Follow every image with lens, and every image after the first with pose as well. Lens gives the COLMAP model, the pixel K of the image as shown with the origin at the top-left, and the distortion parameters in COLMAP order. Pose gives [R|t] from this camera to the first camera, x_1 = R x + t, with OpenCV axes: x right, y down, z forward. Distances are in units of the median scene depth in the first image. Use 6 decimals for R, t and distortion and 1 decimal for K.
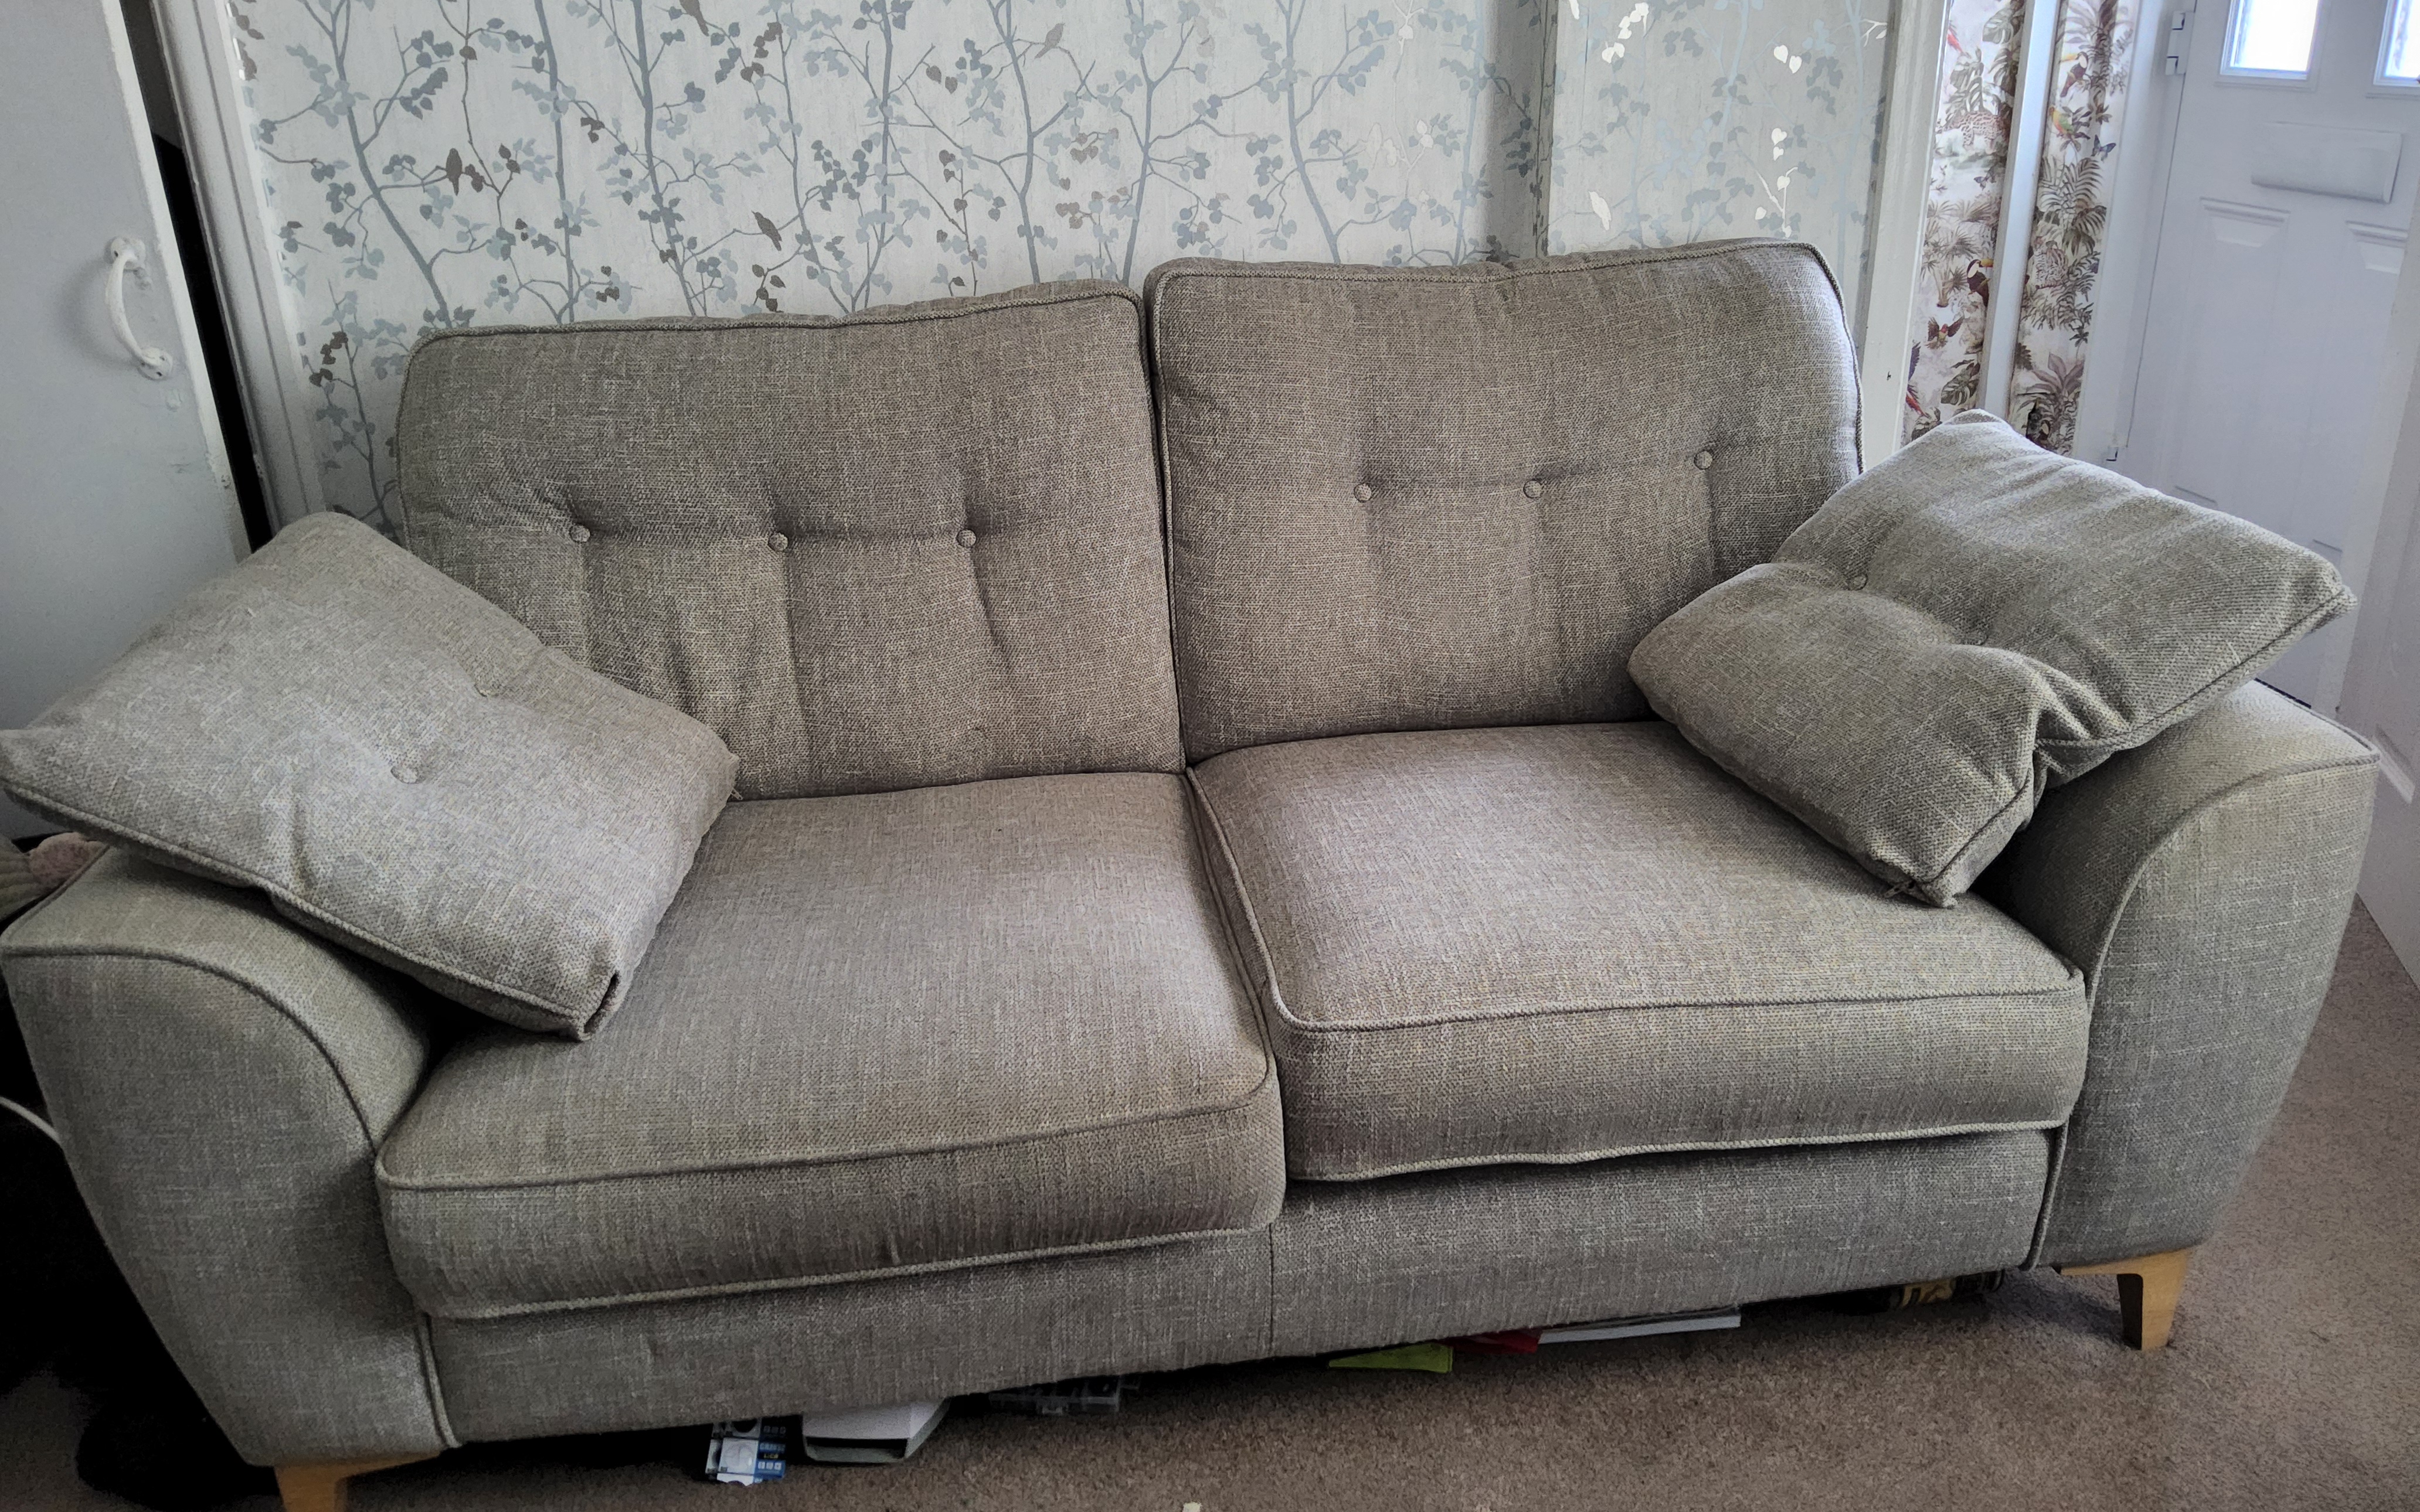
lens RADIAL K [[1686.2, 0, 1213.3], [0, 1686.2, 731.0], [0, 0, 1]] dist [0.021370, -0.057058]
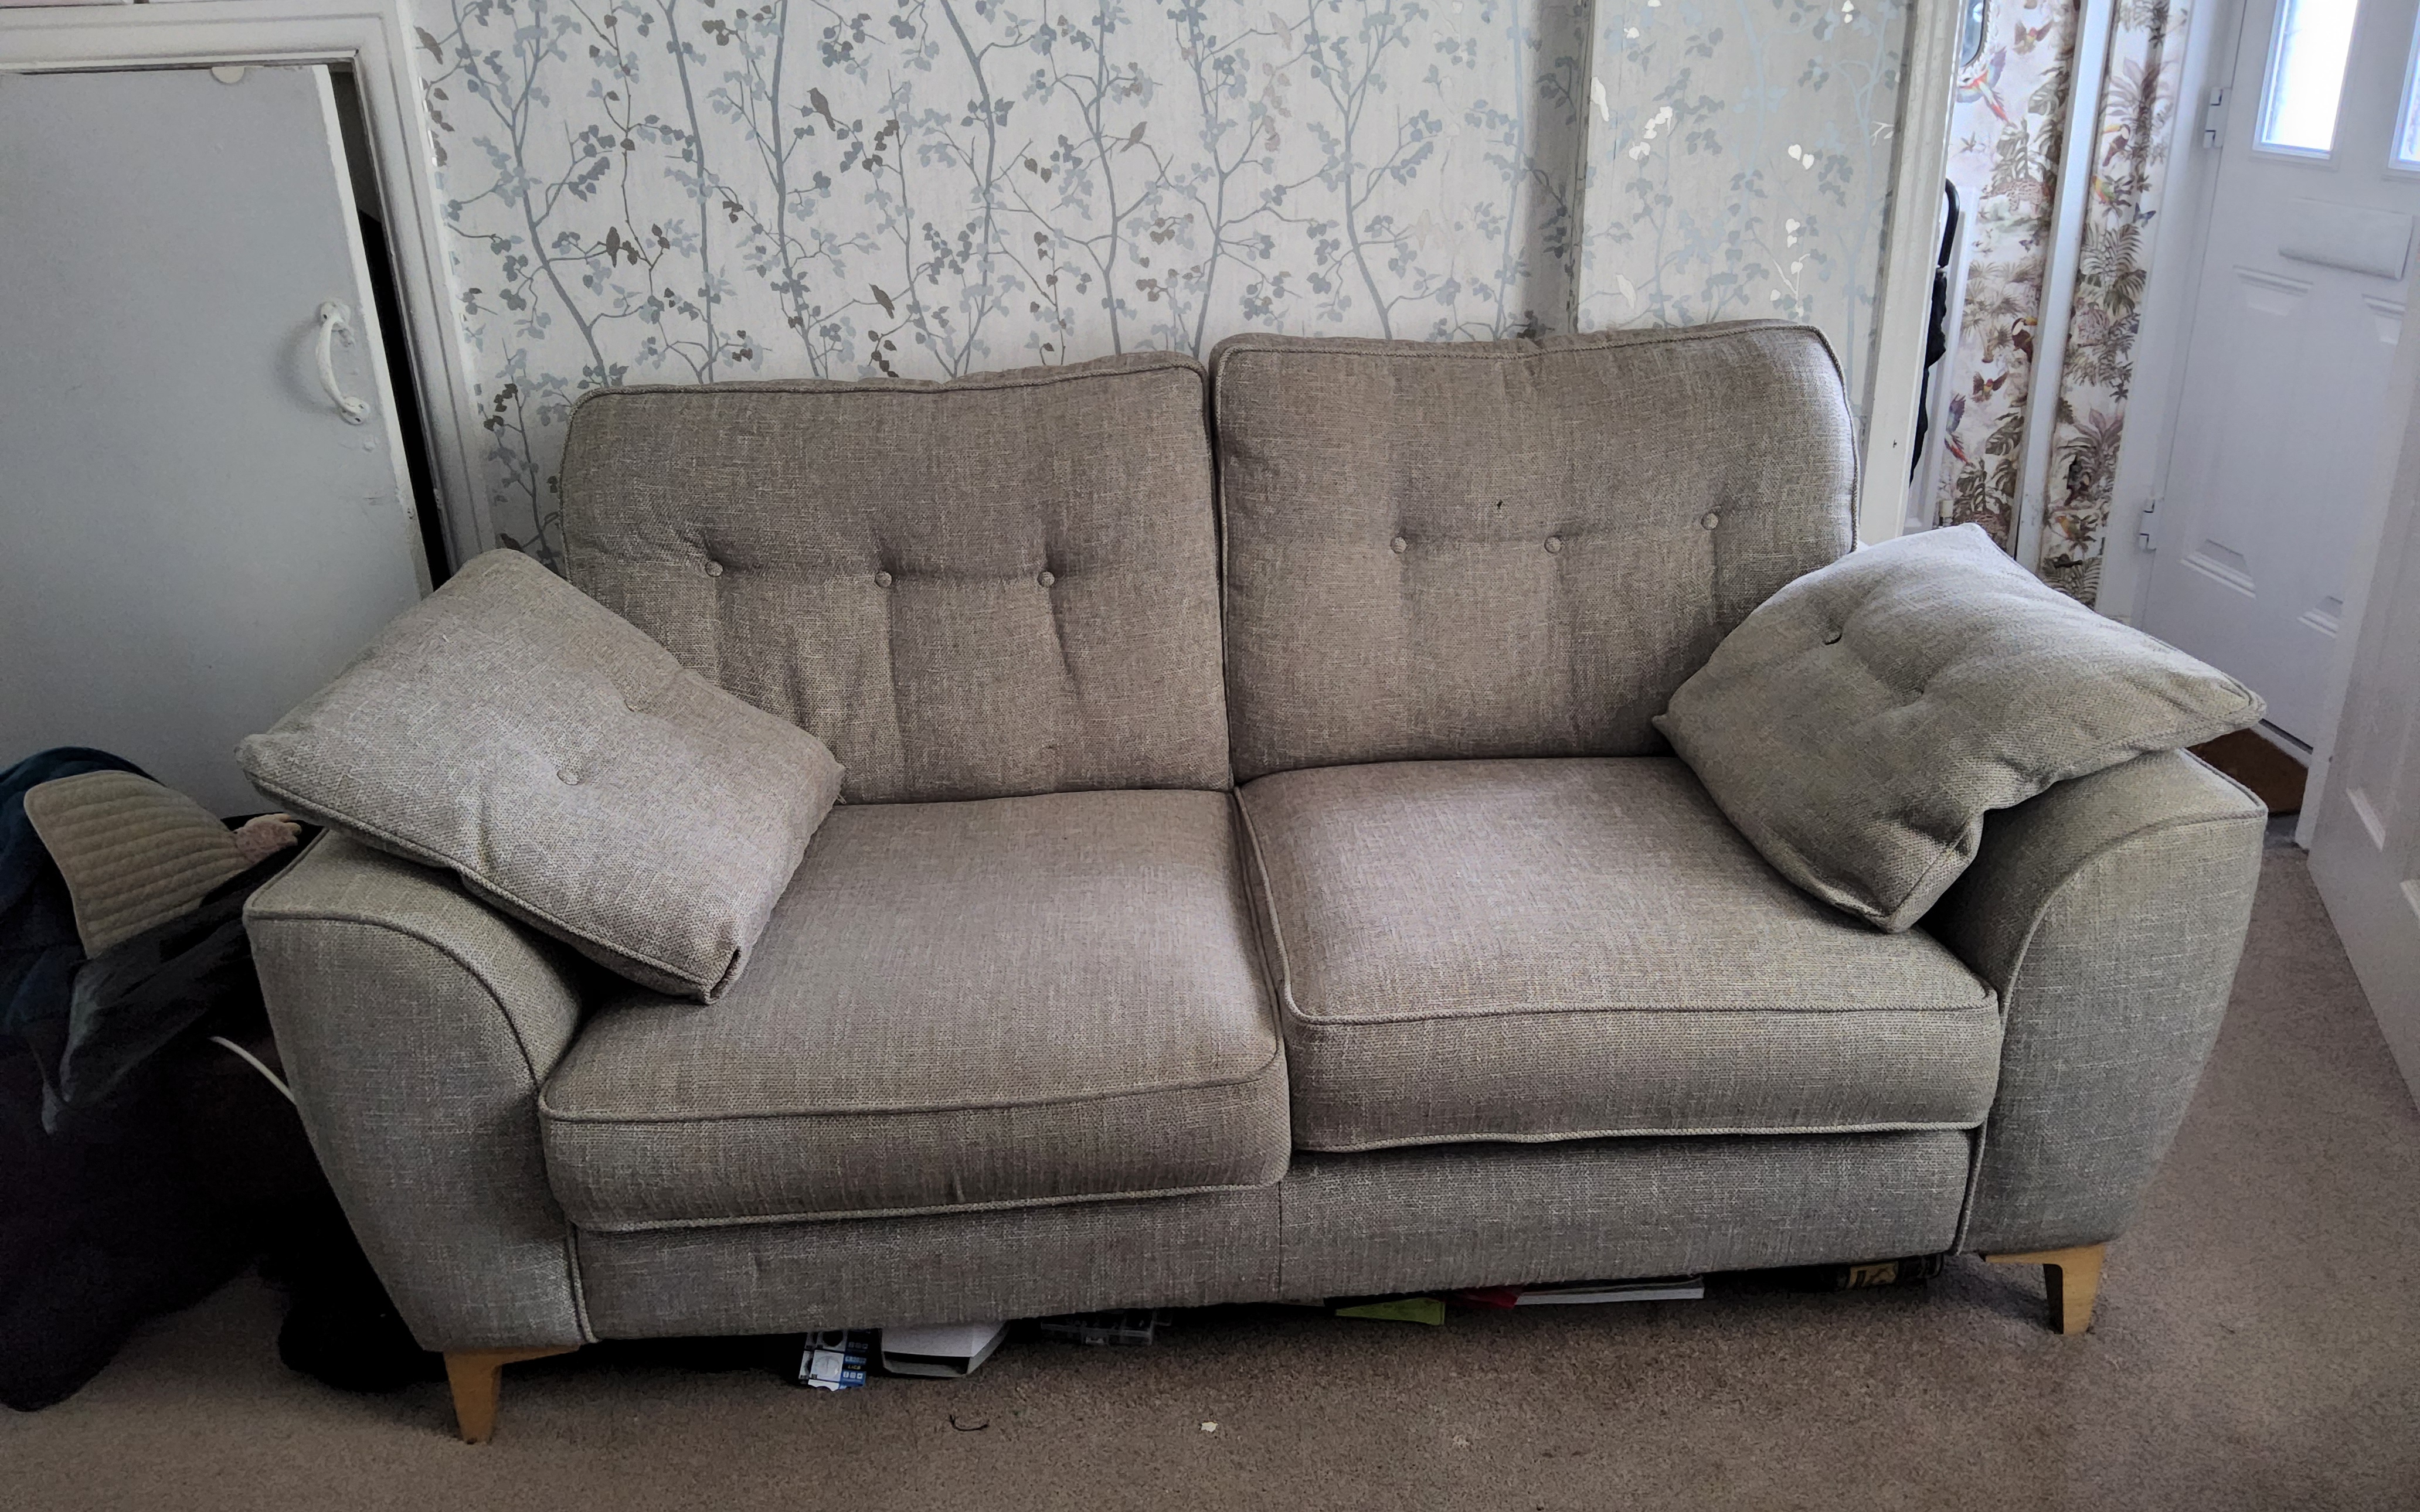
lens RADIAL K [[1686.2, 0, 1213.3], [0, 1686.2, 731.0], [0, 0, 1]] dist [0.021370, -0.057058]
pose [[0.997735, 0.026423, -0.061866, 0.038420], [-0.026568, 0.999646, -0.001507, -0.013268], [0.061805, 0.003148, 0.998083, -0.125730]]
